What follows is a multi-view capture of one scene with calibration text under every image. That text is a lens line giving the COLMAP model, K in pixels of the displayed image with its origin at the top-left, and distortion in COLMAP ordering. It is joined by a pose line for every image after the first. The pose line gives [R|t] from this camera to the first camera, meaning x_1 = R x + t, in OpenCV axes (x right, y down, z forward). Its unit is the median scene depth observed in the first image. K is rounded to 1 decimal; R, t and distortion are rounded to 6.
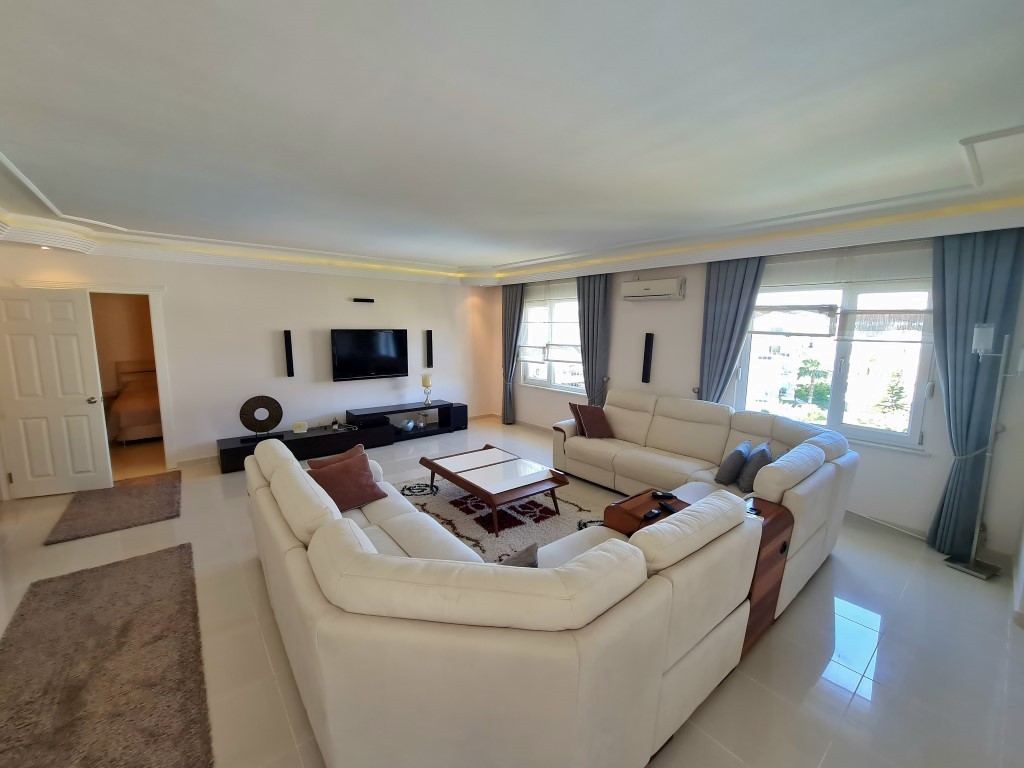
lens RADIAL K [[415.6, 0, 512.6], [0, 415.6, 385.0], [0, 0, 1]] dist [-0.004609, 0.001026]
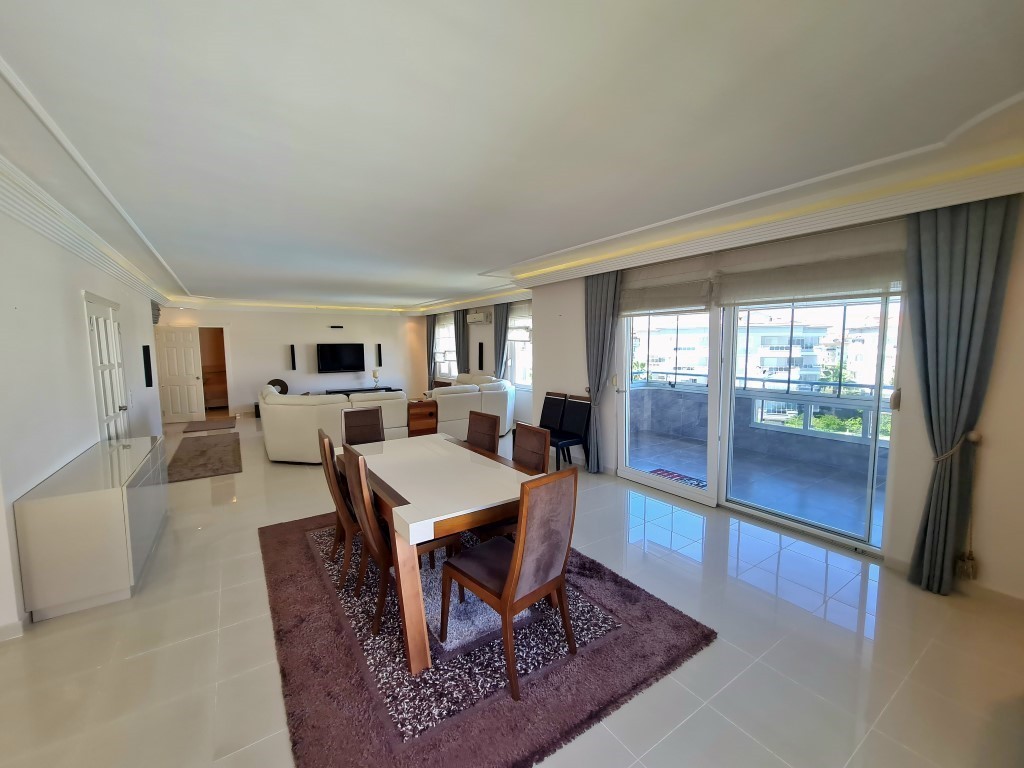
lens RADIAL K [[415.6, 0, 513.5], [0, 415.6, 388.4], [0, 0, 1]] dist [-0.004609, 0.001026]
pose [[0.995194, -0.008115, -0.097585, 0.594715], [0.004739, 0.999384, -0.034775, 0.127268], [0.097807, 0.034145, 0.994619, -0.709161]]
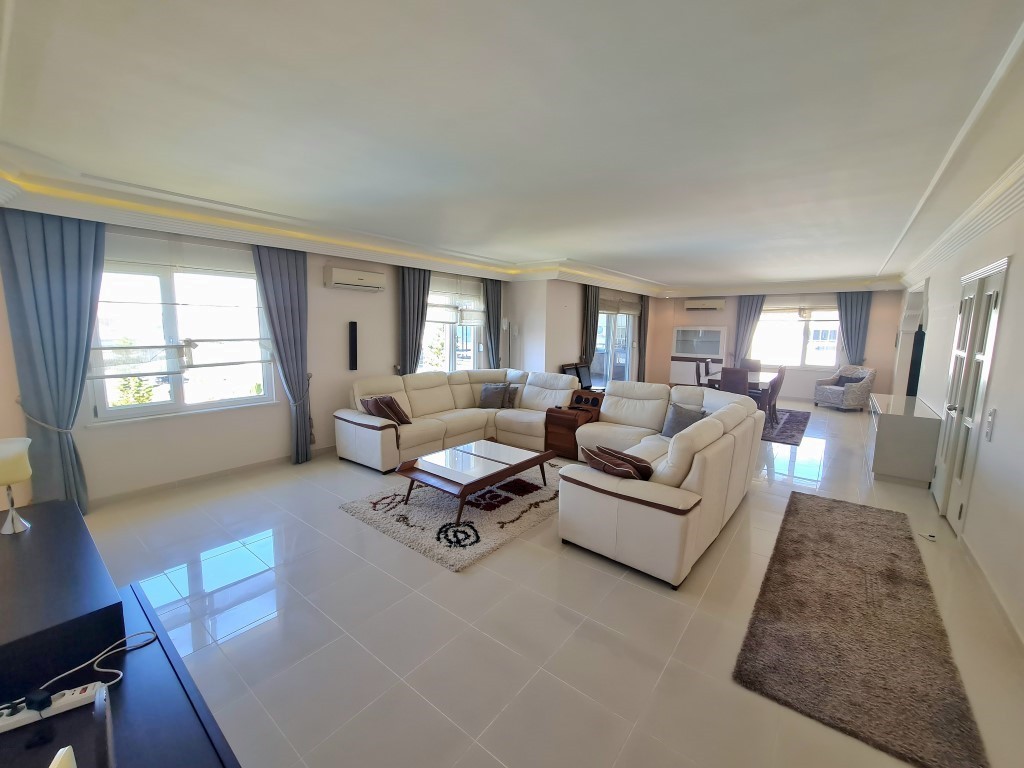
lens RADIAL K [[415.6, 0, 511.0], [0, 415.6, 378.0], [0, 0, 1]] dist [-0.004609, 0.001026]
pose [[-0.214553, -0.140636, 0.966534, -0.708168], [0.113675, 0.979259, 0.167721, -0.106050], [-0.970075, 0.145856, -0.194116, 0.771332]]
